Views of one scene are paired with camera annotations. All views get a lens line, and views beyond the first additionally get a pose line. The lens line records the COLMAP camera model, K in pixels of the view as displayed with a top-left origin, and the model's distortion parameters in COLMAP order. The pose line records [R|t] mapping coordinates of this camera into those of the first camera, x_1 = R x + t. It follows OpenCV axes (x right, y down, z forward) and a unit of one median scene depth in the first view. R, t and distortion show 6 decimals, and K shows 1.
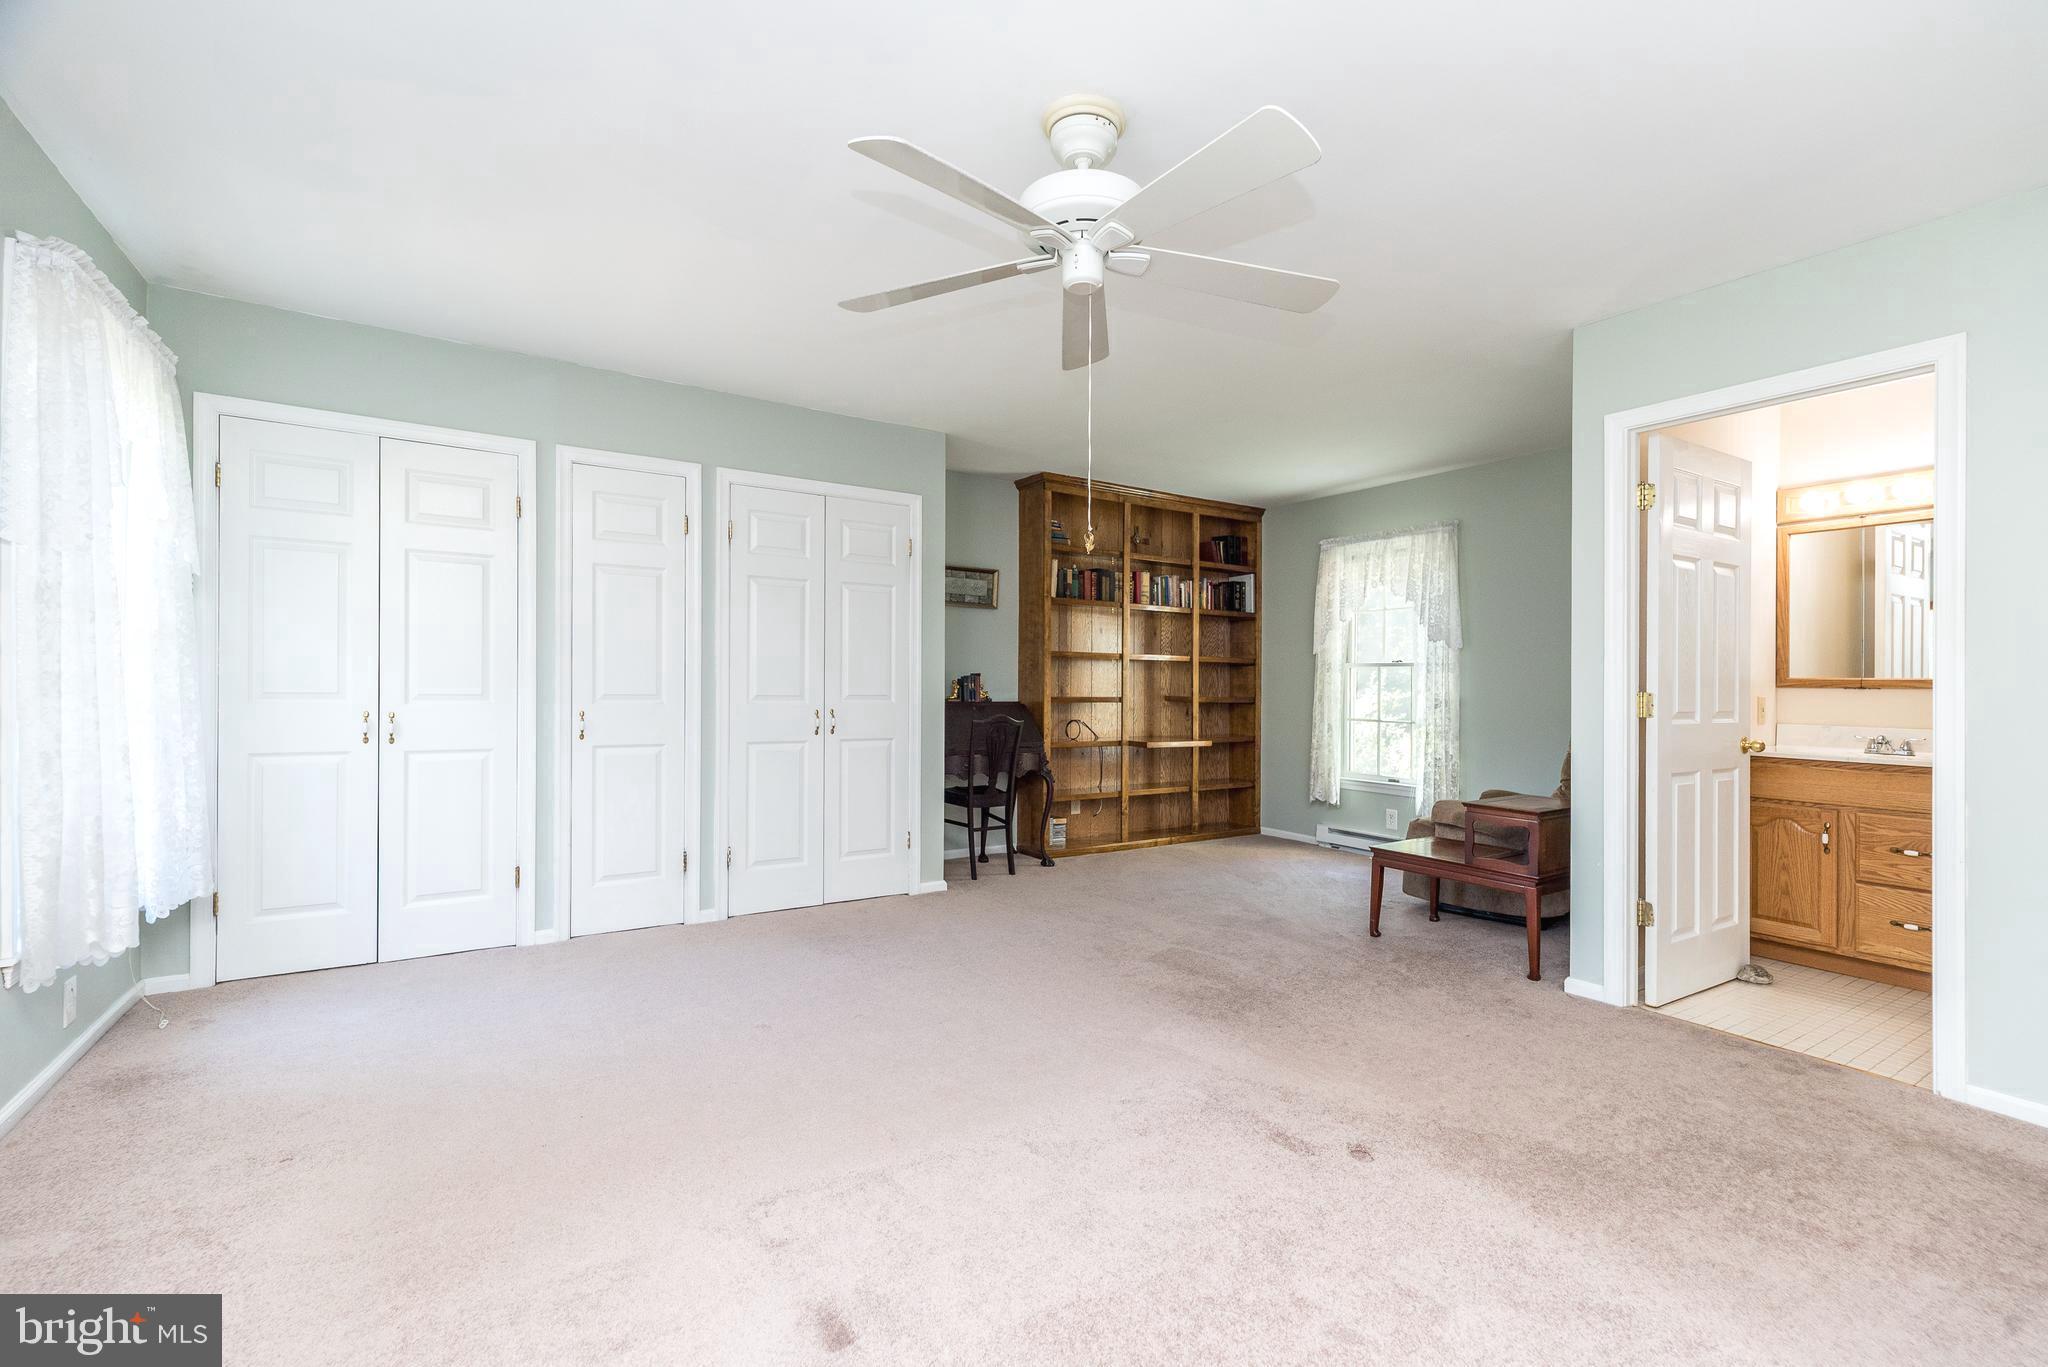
lens RADIAL K [[882.2, 0, 1022.2], [0, 882.2, 686.0], [0, 0, 1]] dist [0.005917, 0.000637]
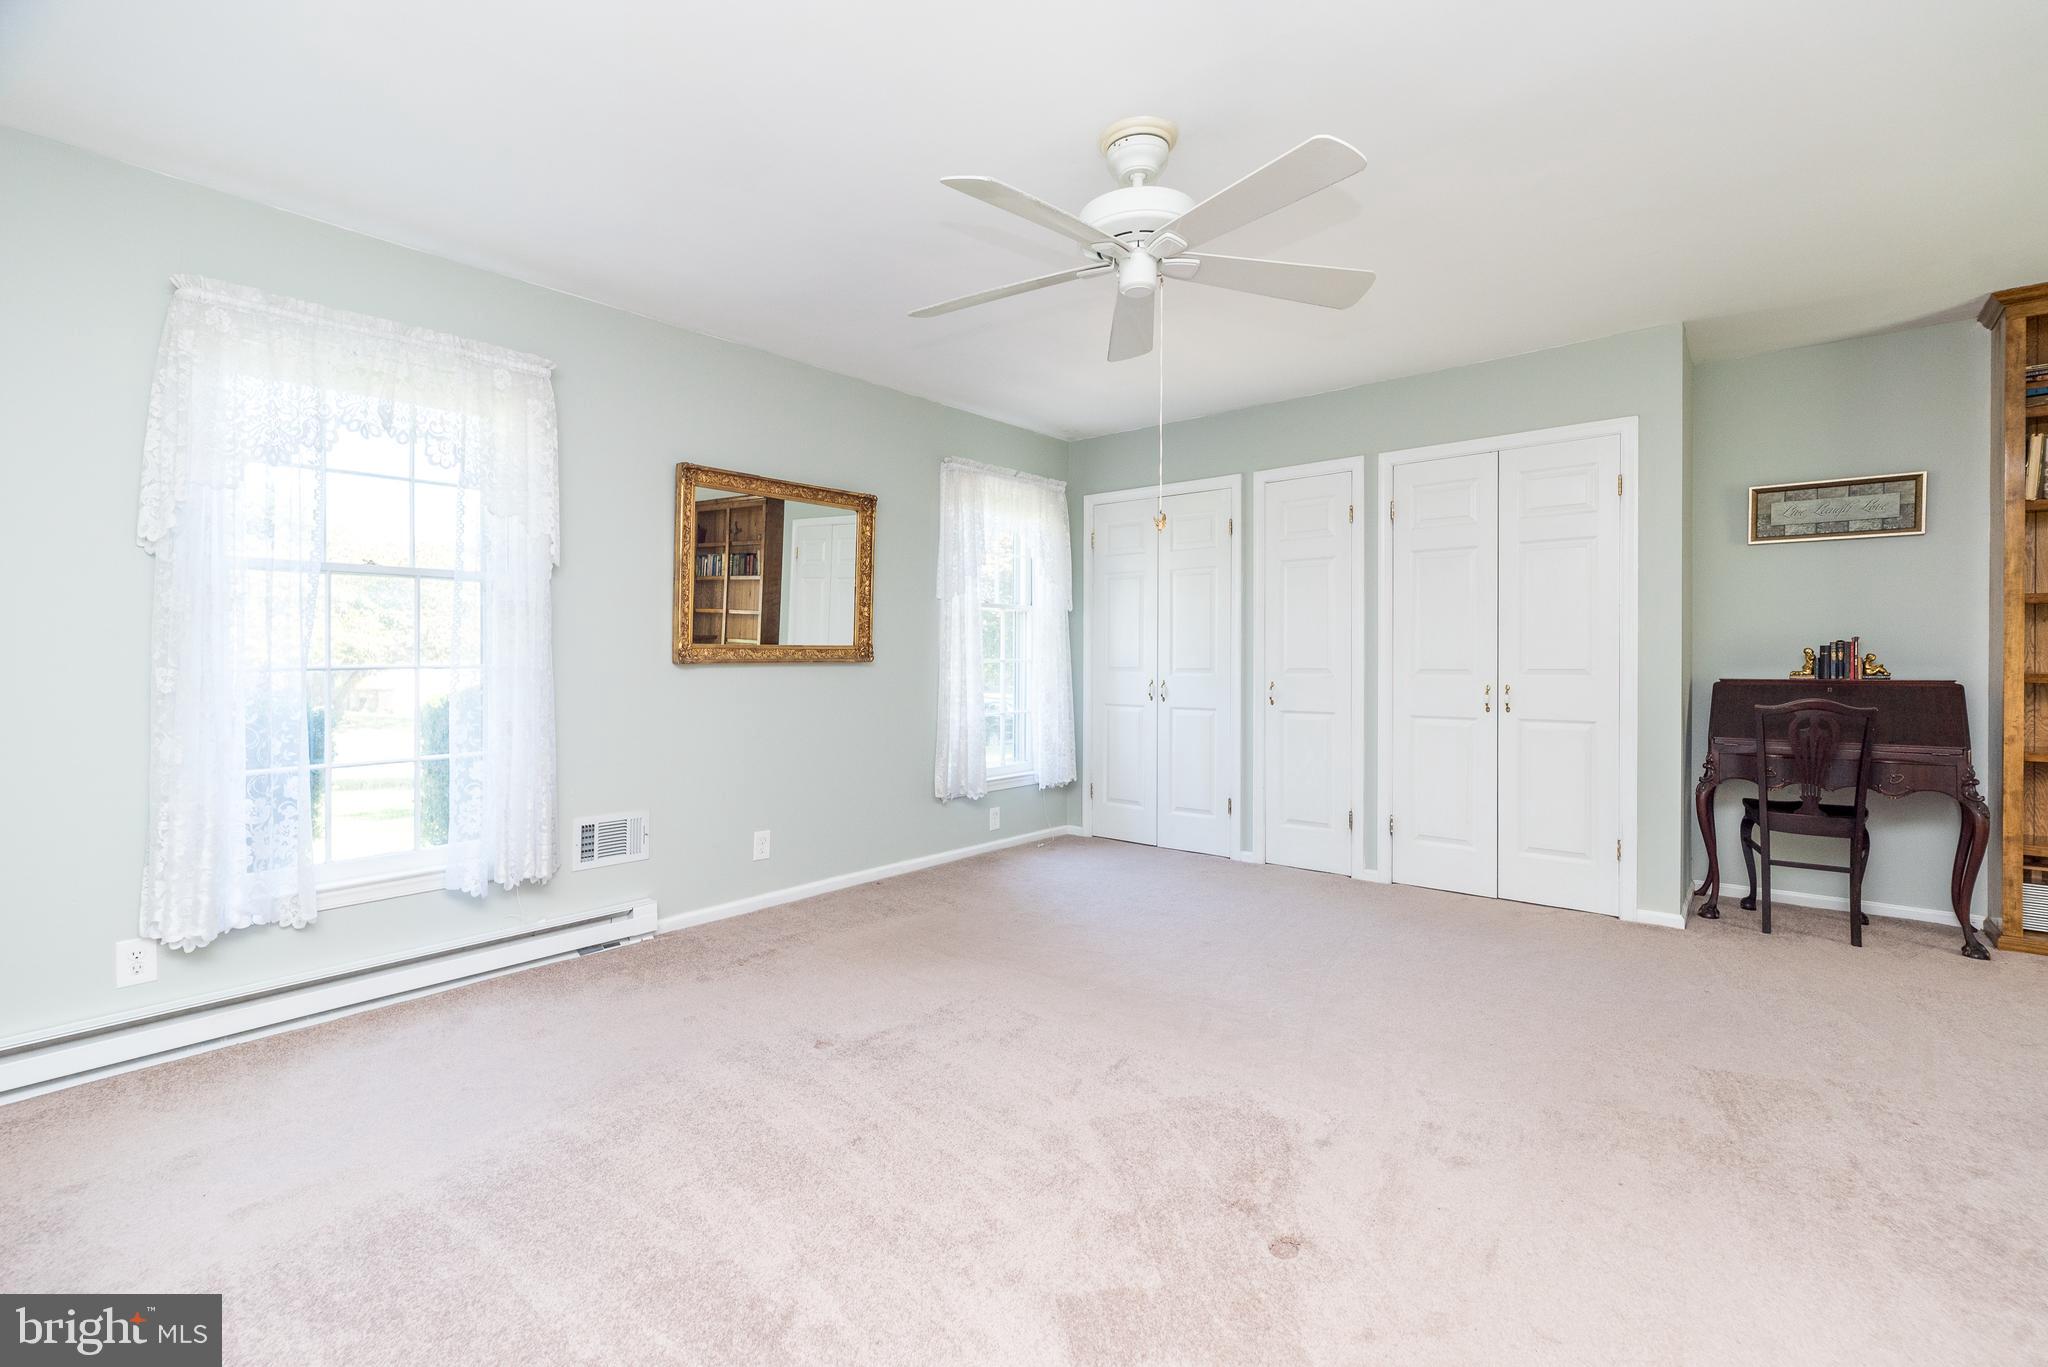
lens RADIAL K [[882.2, 0, 1011.5], [0, 882.2, 663.7], [0, 0, 1]] dist [0.005917, 0.000637]
pose [[0.302830, -0.005256, -0.953030, 0.585102], [0.007807, 0.999965, -0.003034, 0.003614], [0.953013, -0.006521, 0.302861, 0.287542]]
